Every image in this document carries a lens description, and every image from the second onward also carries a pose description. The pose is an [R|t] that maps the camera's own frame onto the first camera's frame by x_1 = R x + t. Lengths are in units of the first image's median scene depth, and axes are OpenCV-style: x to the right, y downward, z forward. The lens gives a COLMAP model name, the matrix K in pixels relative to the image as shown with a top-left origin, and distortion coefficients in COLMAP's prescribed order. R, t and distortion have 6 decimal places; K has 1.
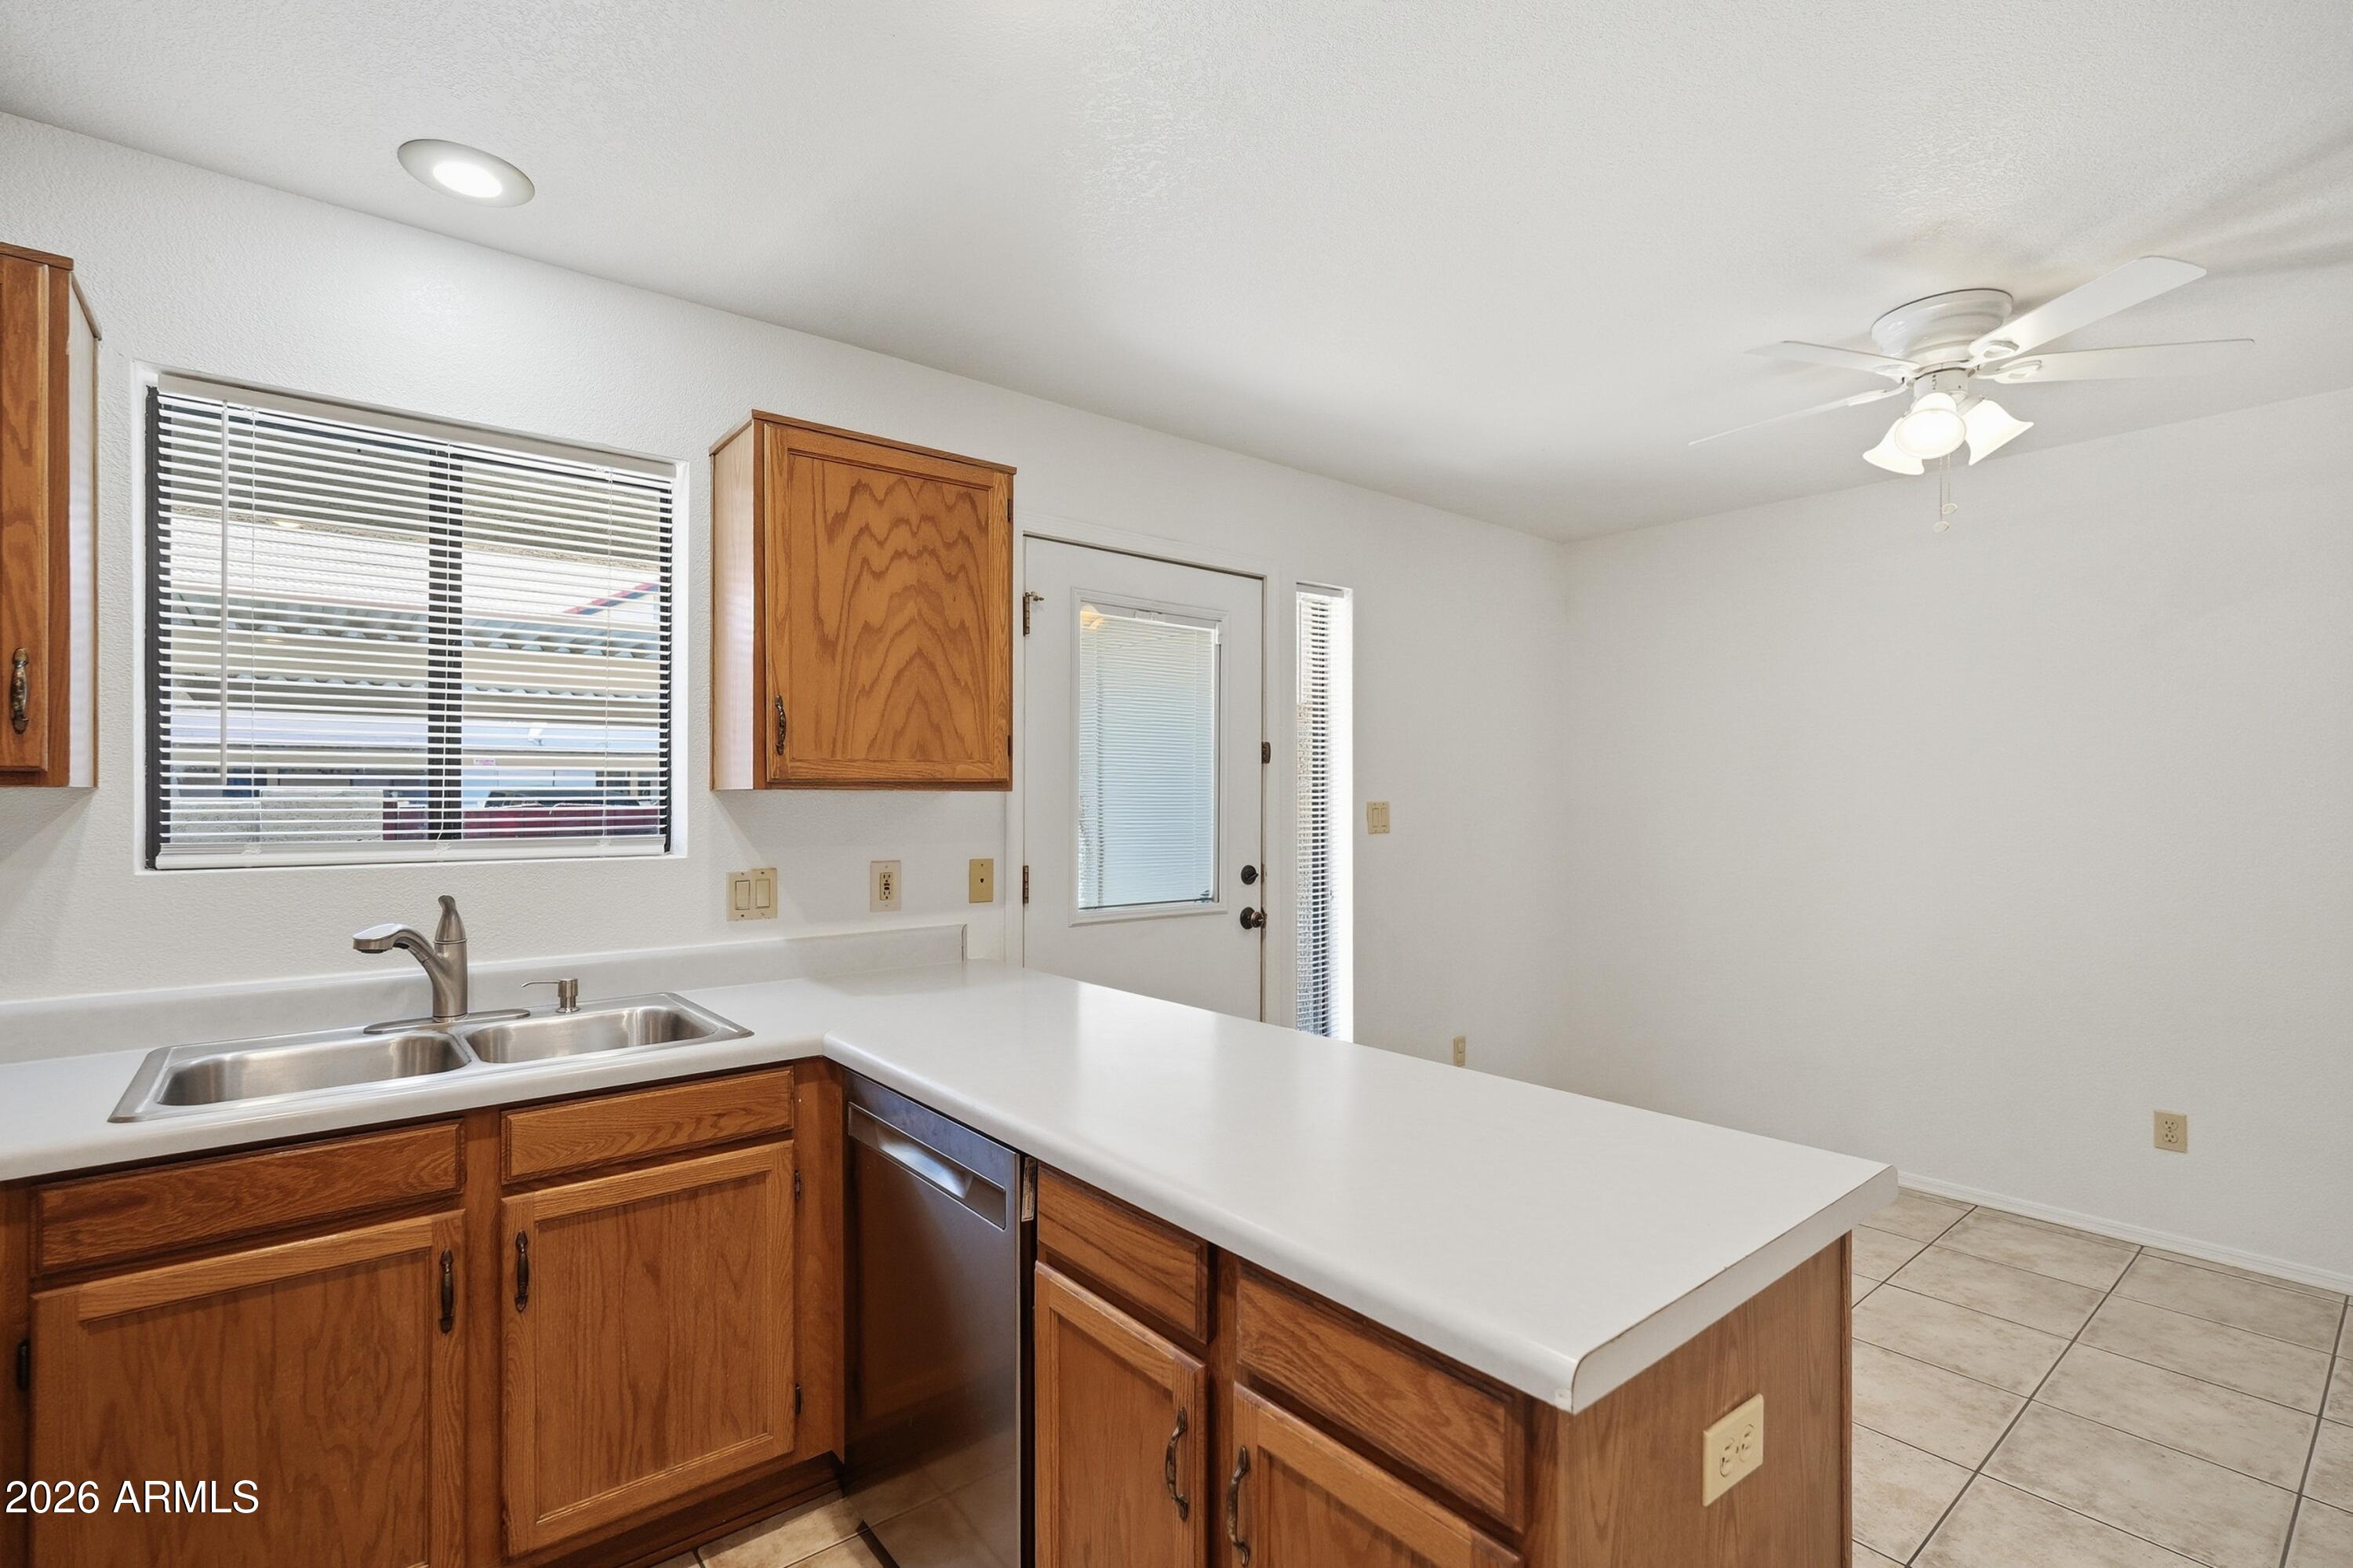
lens RADIAL K [[1062.6, 0, 1163.4], [0, 1062.6, 791.8], [0, 0, 1]] dist [-0.012258, 0.004966]
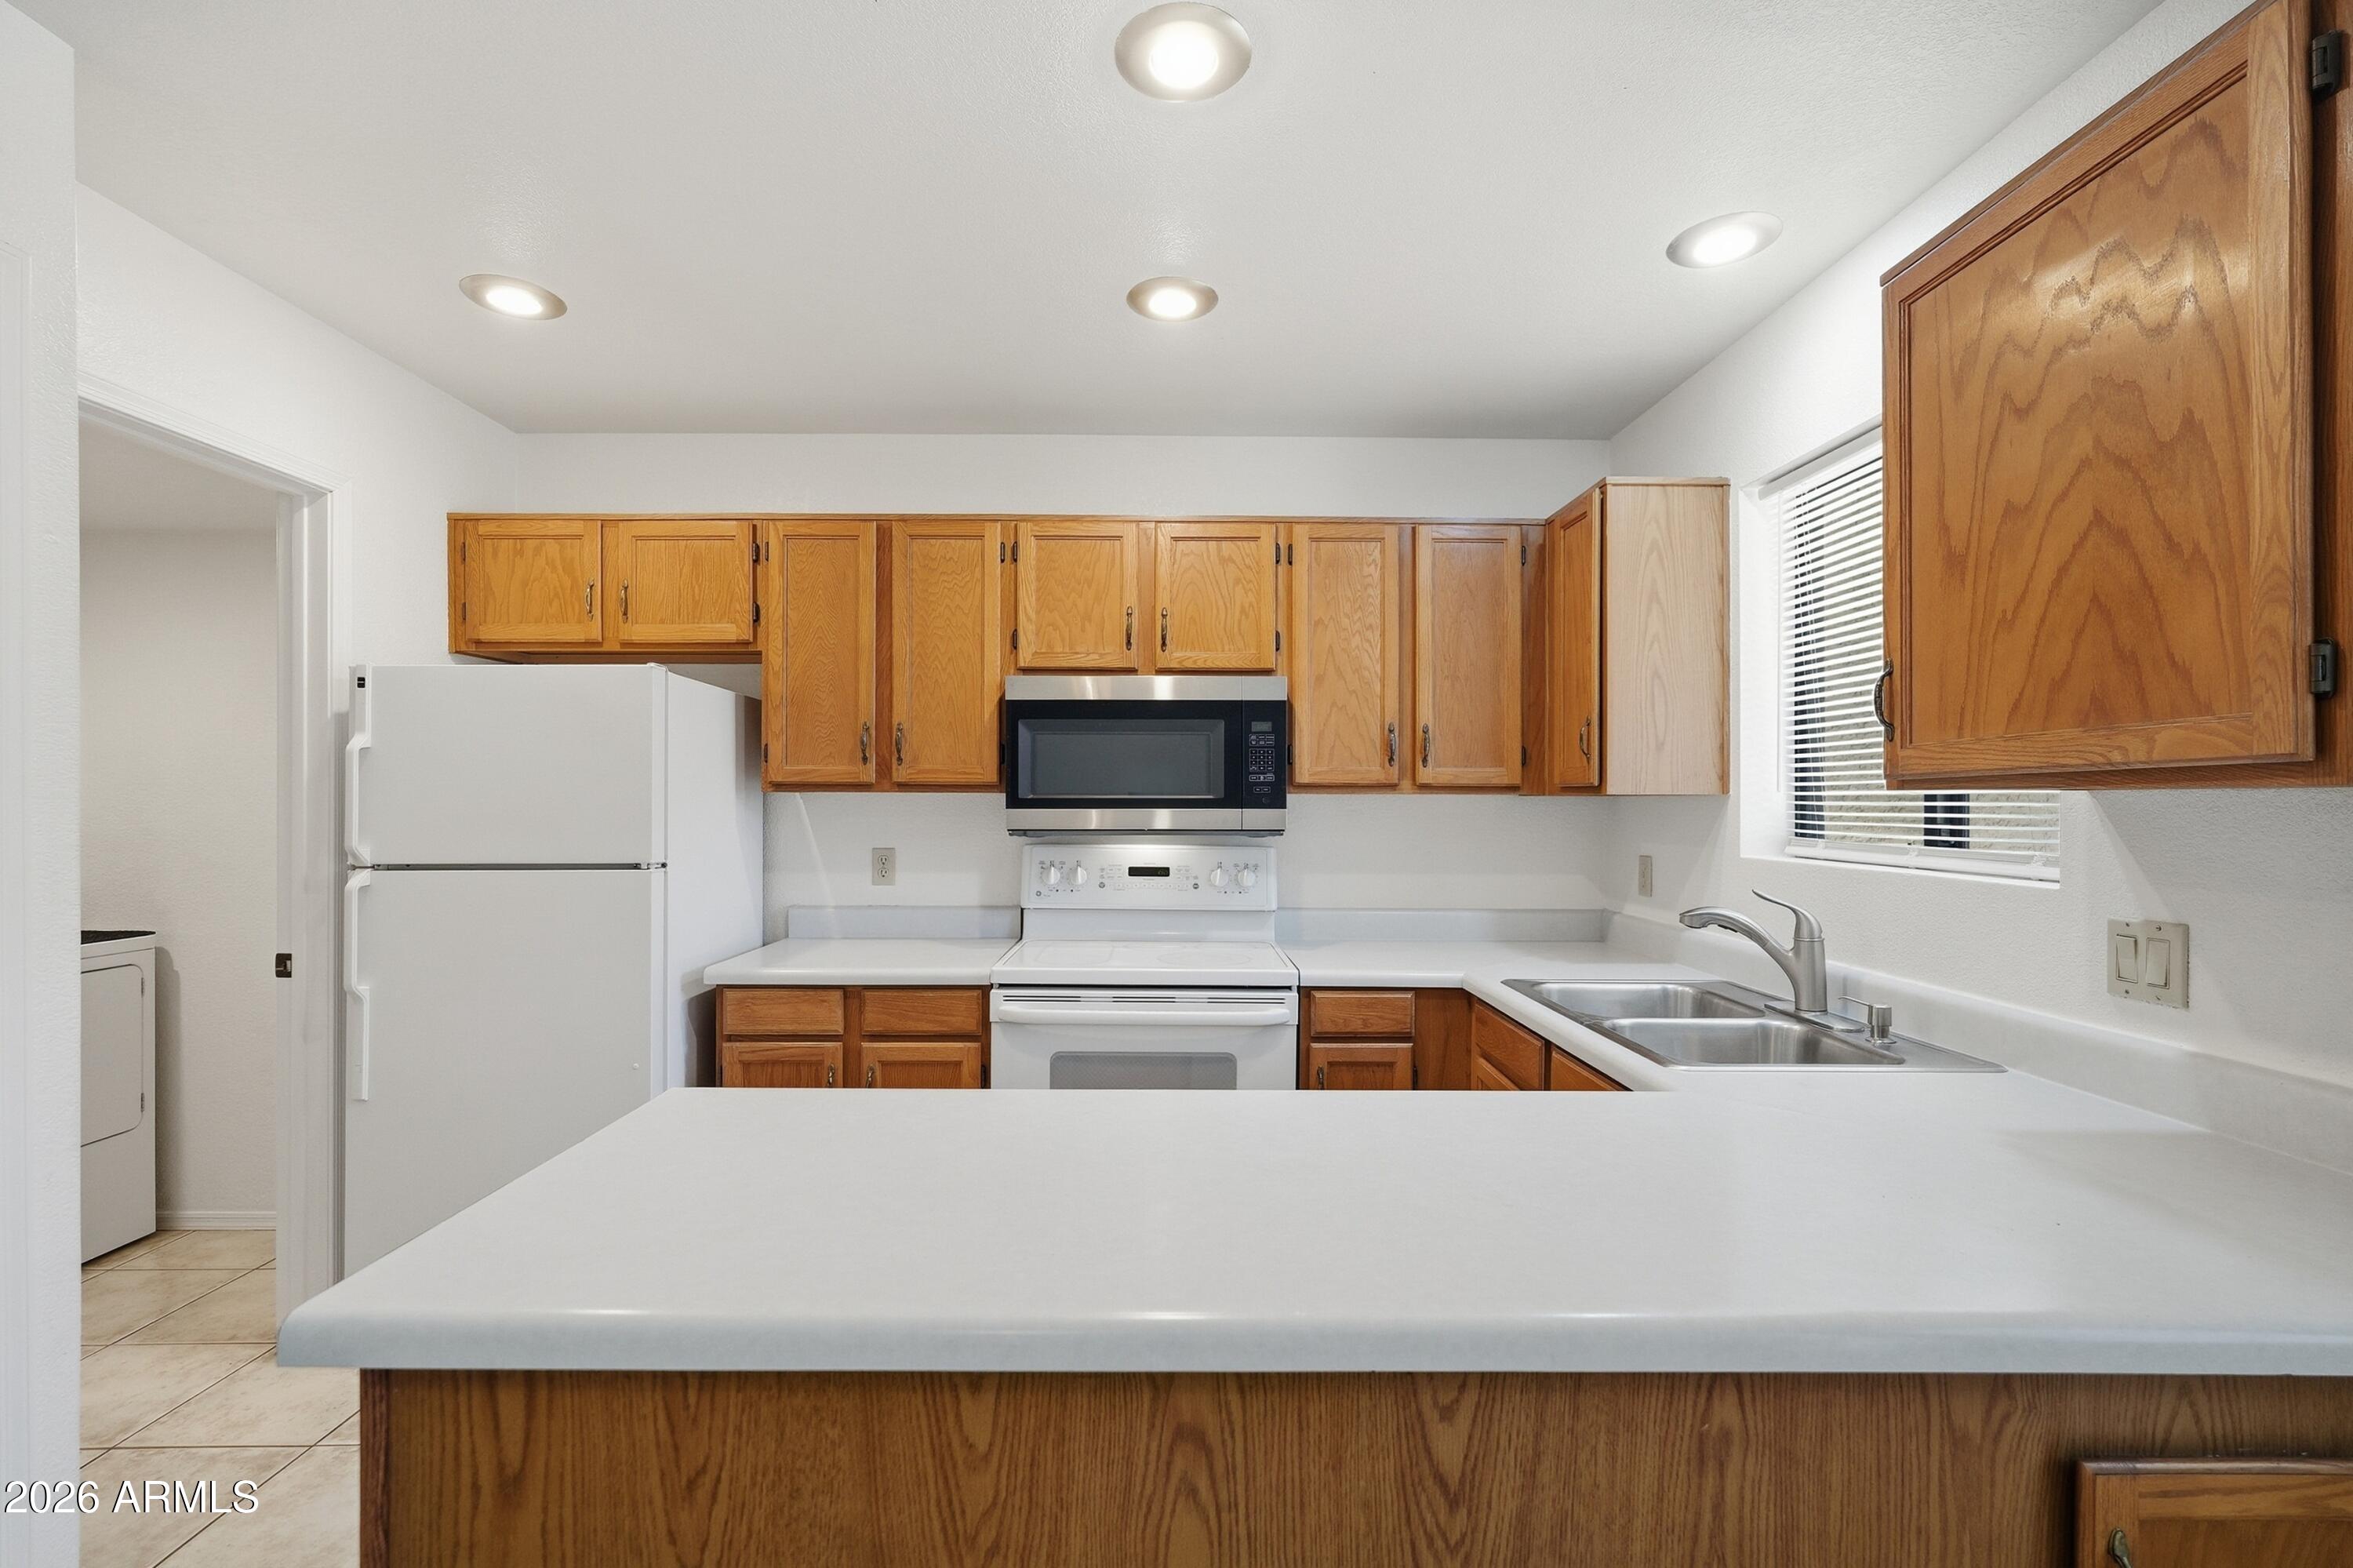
lens RADIAL K [[1049.7, 0, 1176.5], [0, 1049.7, 801.9], [0, 0, 1]] dist [-0.007644, 0.005726]
pose [[-0.614747, 0.000734, -0.788724, 0.567808], [0.002720, 0.999996, -0.001189, 0.005913], [0.788720, -0.002876, -0.614746, 1.229860]]
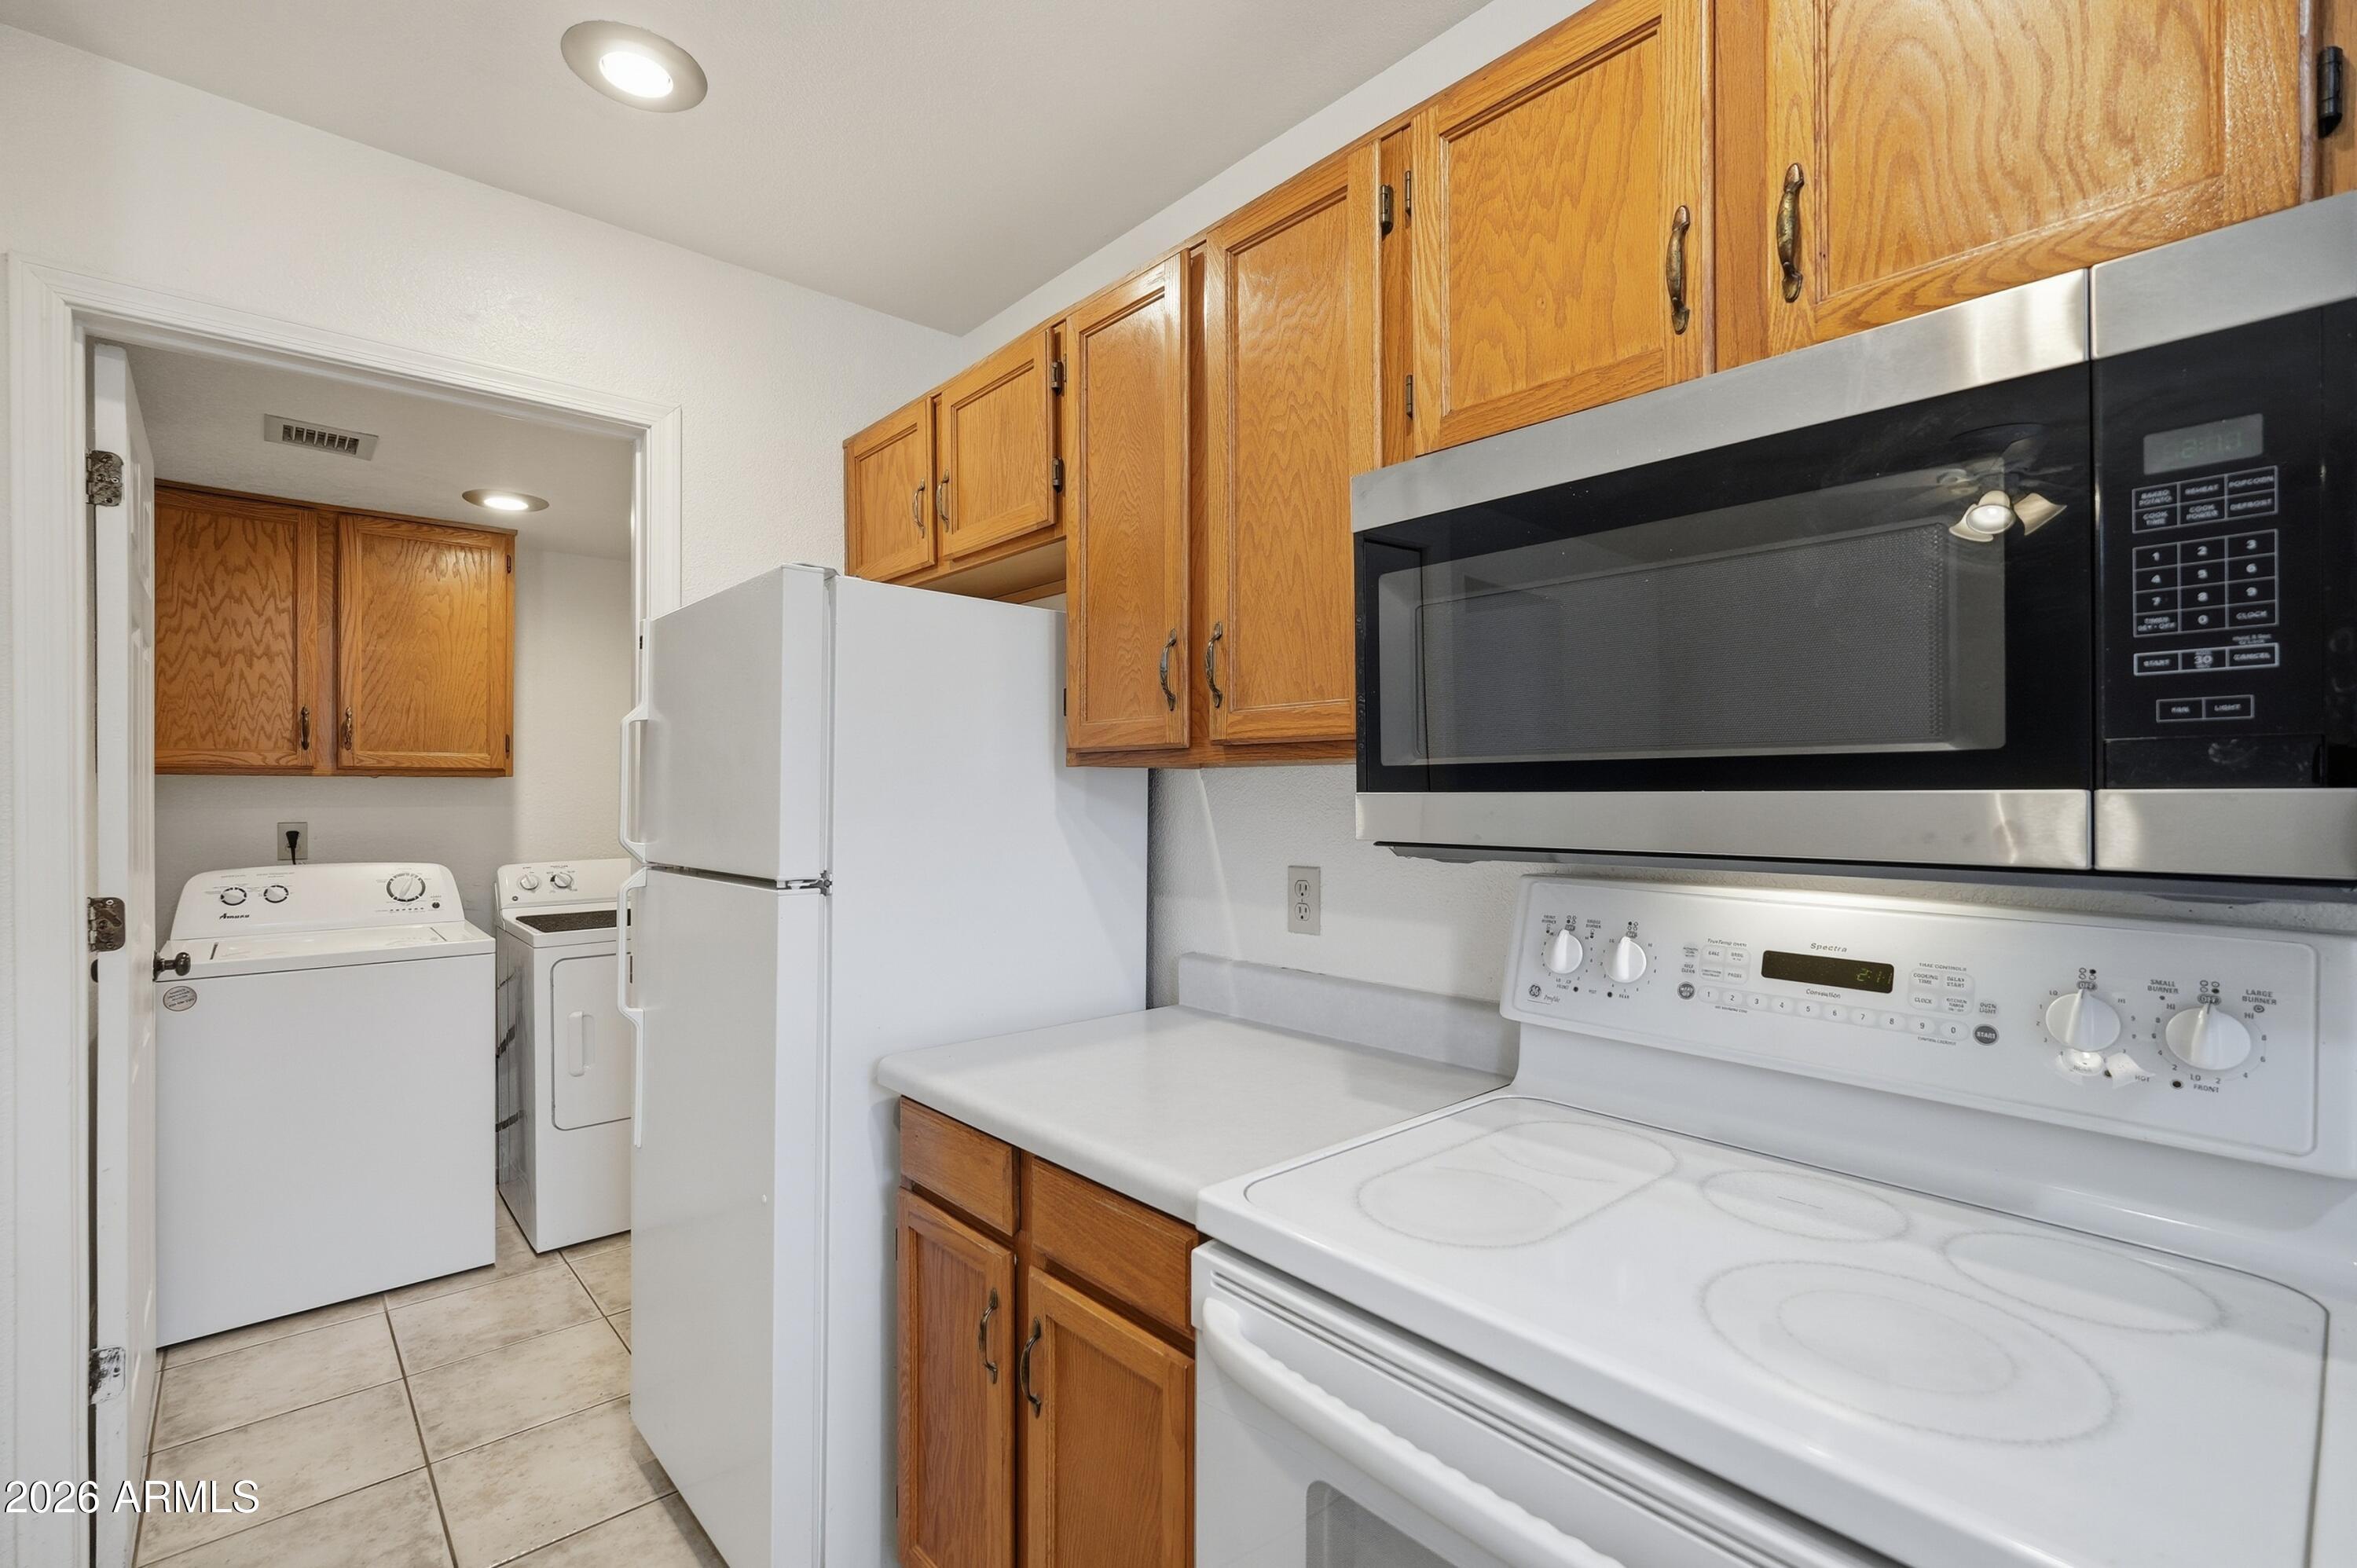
lens RADIAL K [[1051.4, 0, 1170.5], [0, 1051.4, 789.1], [0, 0, 1]] dist [-0.007644, 0.005726]
pose [[-0.999132, 0.001409, -0.041623, -0.332047], [0.001867, 0.999938, -0.010972, 0.018162], [0.041605, -0.011040, -0.999073, 0.742854]]
